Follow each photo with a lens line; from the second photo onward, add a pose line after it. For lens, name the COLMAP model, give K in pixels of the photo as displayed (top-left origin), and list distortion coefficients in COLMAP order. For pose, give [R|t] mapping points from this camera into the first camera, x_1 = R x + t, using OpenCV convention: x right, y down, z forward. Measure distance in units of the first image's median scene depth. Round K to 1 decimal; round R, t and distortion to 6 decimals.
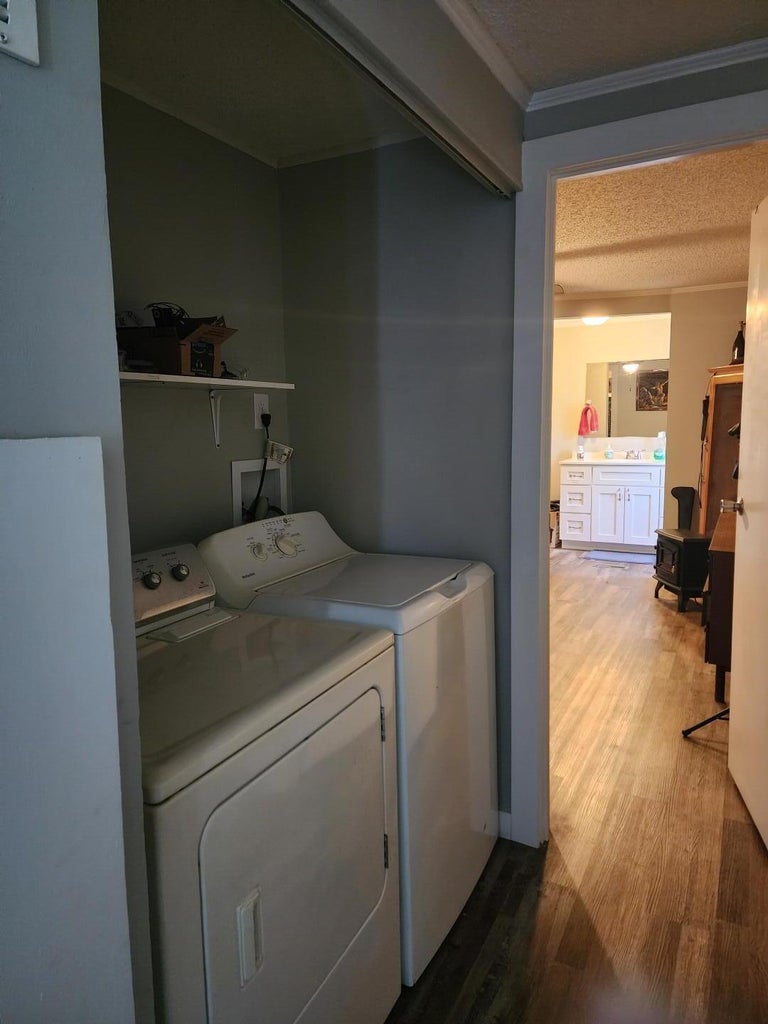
lens RADIAL K [[667.0, 0, 362.2], [0, 667.0, 502.2], [0, 0, 1]] dist [0.048679, -0.050954]
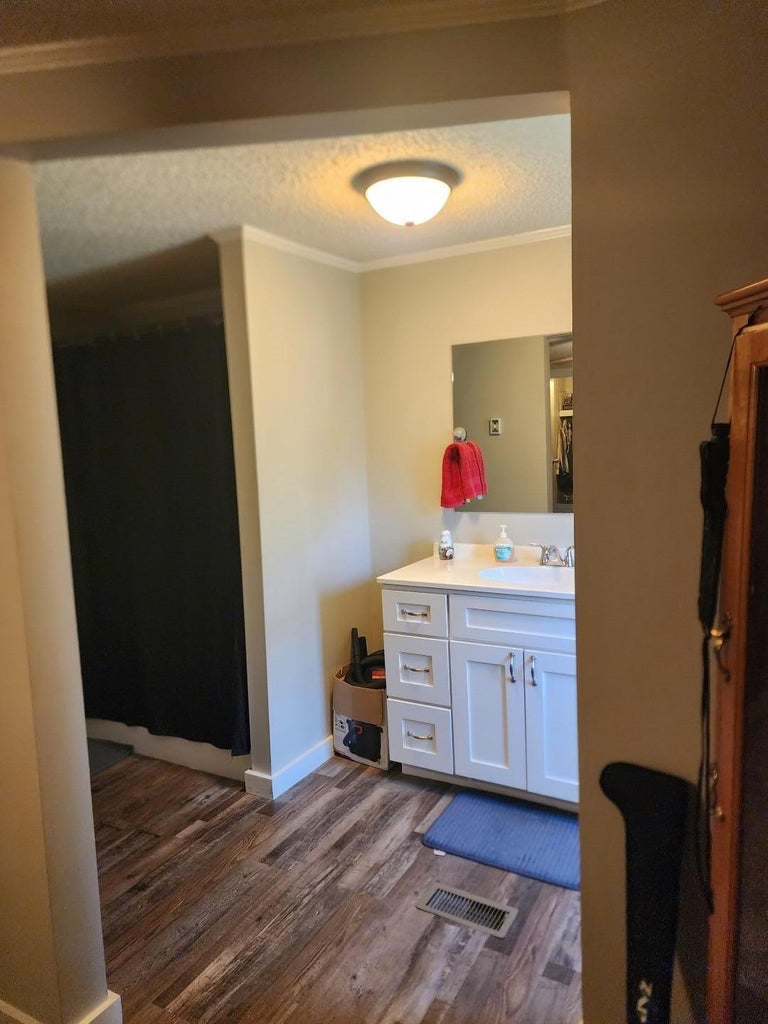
lens RADIAL K [[677.7, 0, 388.3], [0, 677.7, 509.9], [0, 0, 1]] dist [0.086788, -0.081079]
pose [[0.999765, -0.019548, 0.009389, 0.349136], [0.019730, 0.999612, -0.019659, -0.110669], [-0.009001, 0.019840, 0.999763, 0.675312]]
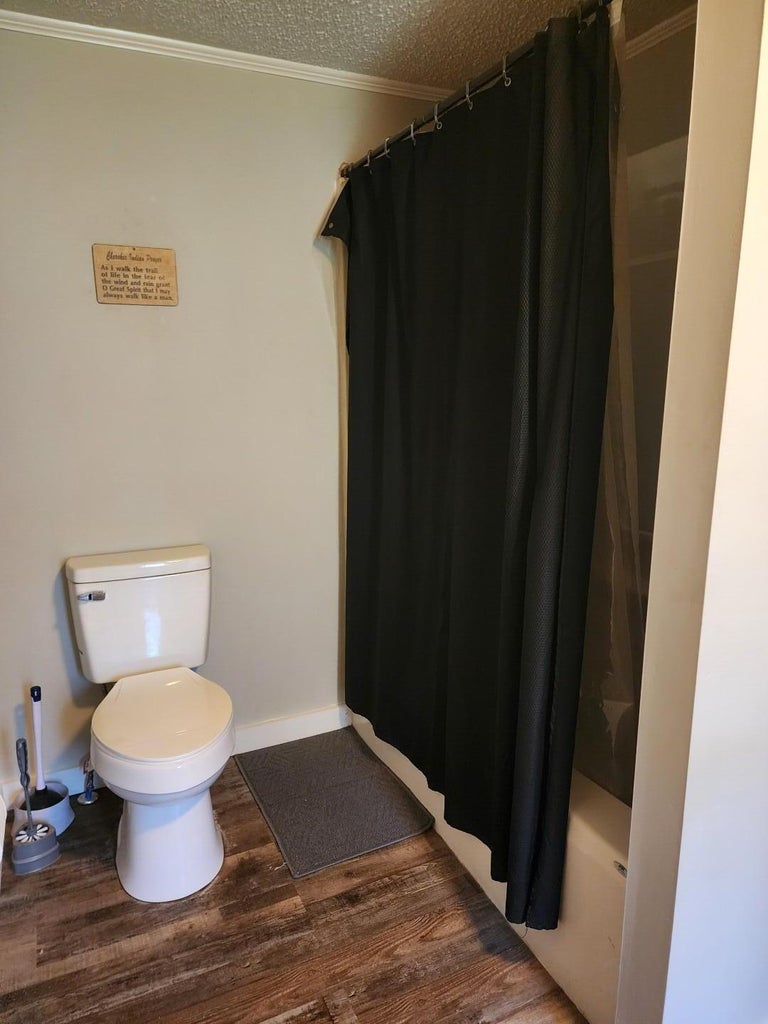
lens RADIAL K [[681.9, 0, 377.7], [0, 681.9, 503.2], [0, 0, 1]] dist [0.089488, -0.080588]
pose [[0.820165, 0.110525, -0.561349, 0.294616], [-0.071938, 0.993298, 0.090467, -0.123051], [0.567586, -0.033815, 0.822619, 0.965948]]
